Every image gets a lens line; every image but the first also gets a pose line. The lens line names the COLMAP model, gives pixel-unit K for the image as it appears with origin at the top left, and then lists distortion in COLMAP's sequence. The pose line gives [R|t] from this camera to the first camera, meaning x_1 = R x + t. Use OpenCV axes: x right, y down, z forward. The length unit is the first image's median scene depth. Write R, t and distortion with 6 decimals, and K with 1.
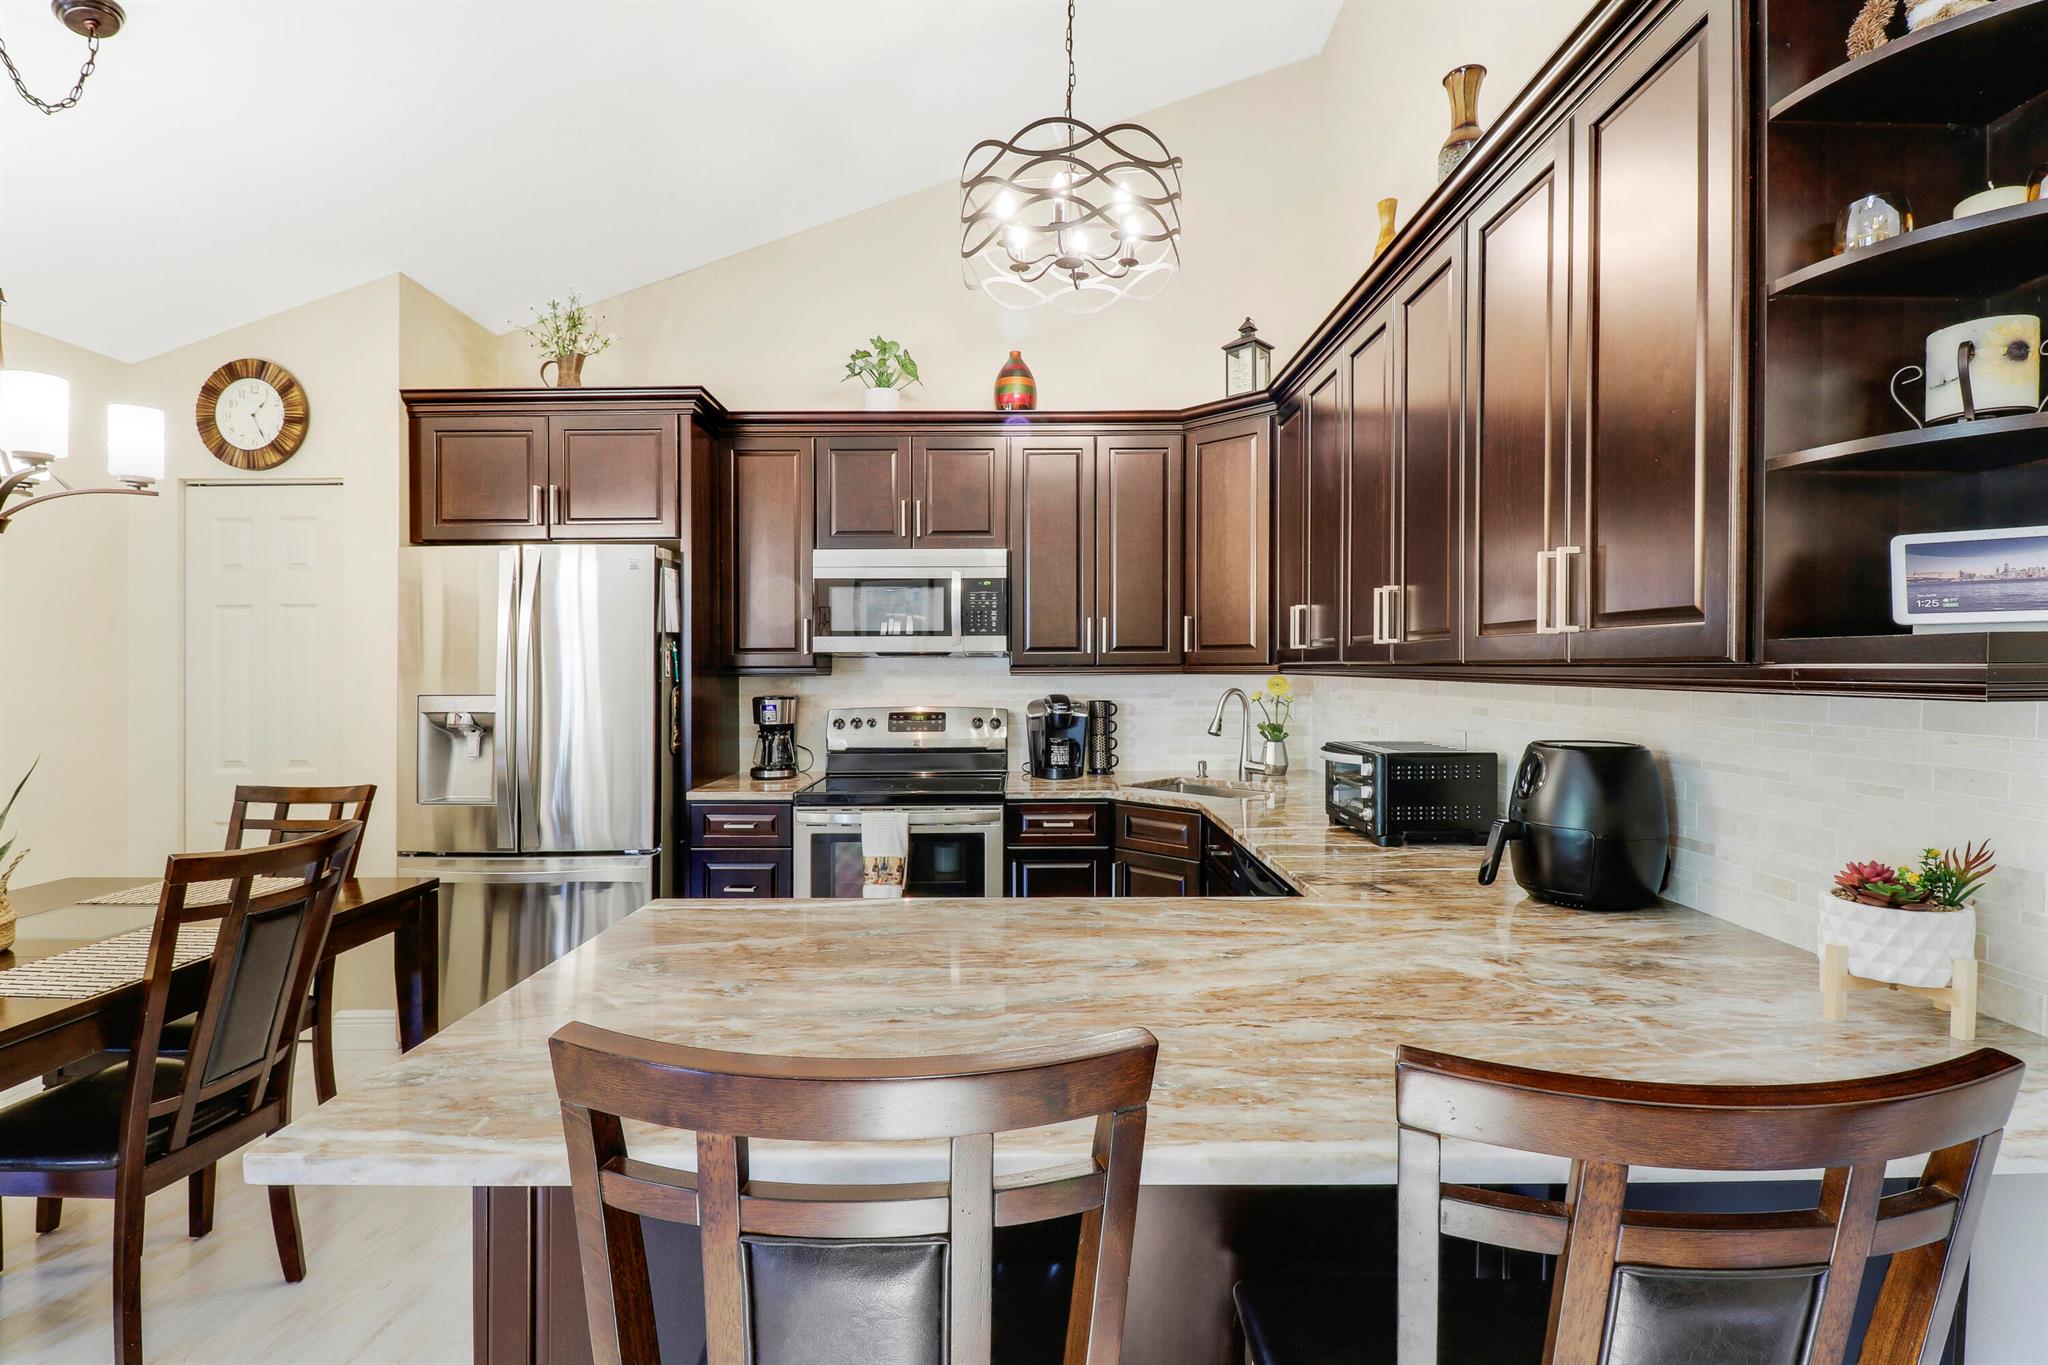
lens RADIAL K [[970.4, 0, 1024.0], [0, 970.4, 682.5], [0, 0, 1]] dist [0.001928, 0.000069]
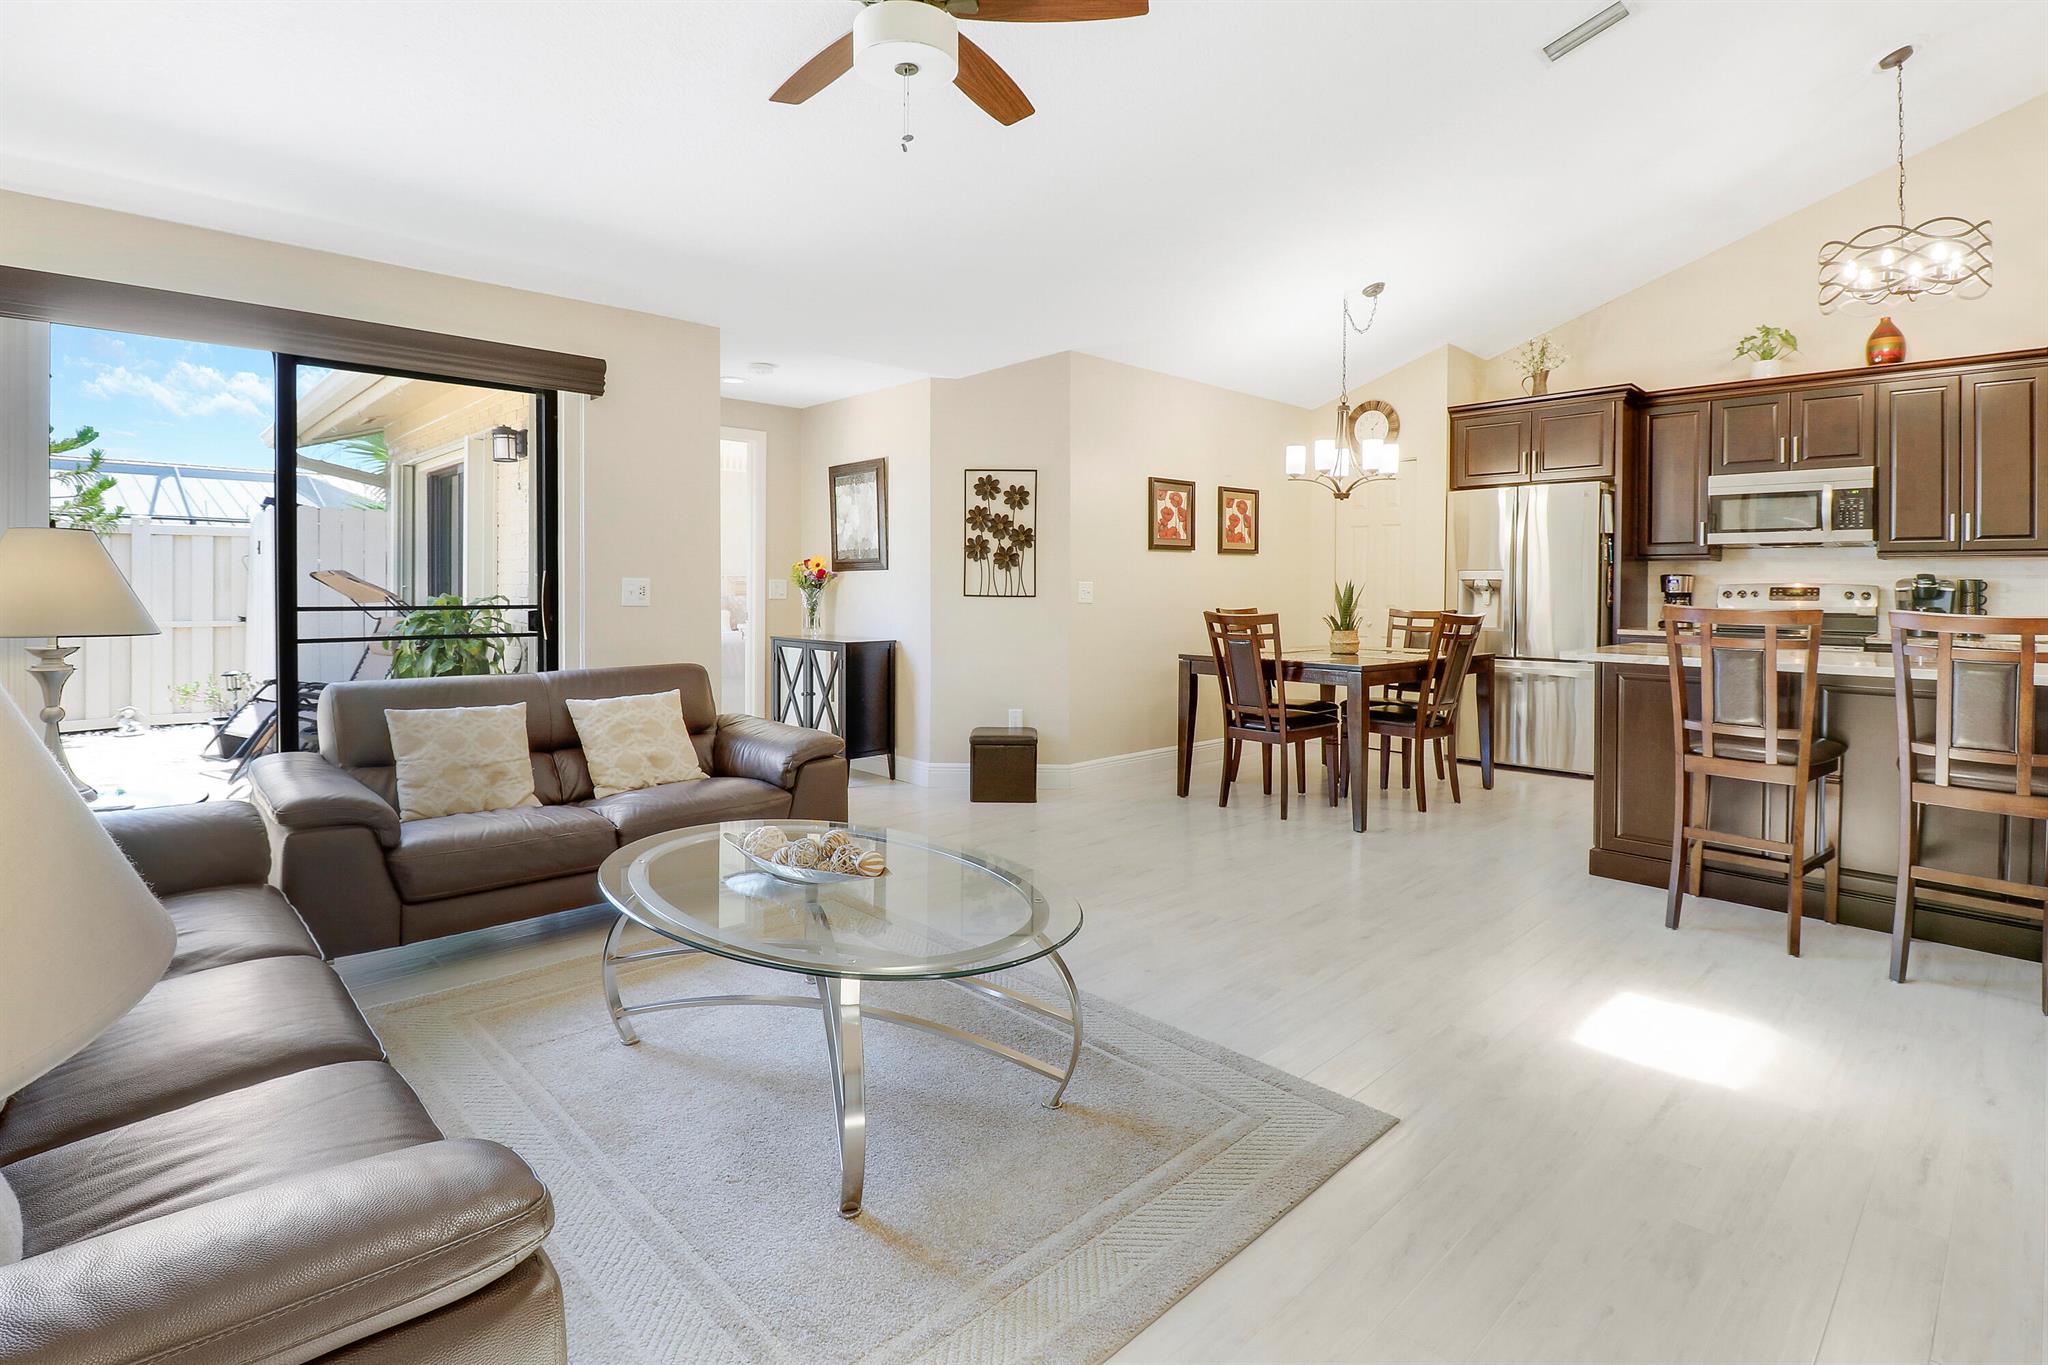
lens RADIAL K [[976.6, 0, 1020.5], [0, 976.6, 586.5], [0, 0, 1]] dist [0.002132, -0.019549]
pose [[0.692396, 0.009517, -0.721455, 0.134419], [-0.020274, 0.999775, -0.006269, 0.065840], [0.721233, 0.018968, 0.692433, -0.818251]]
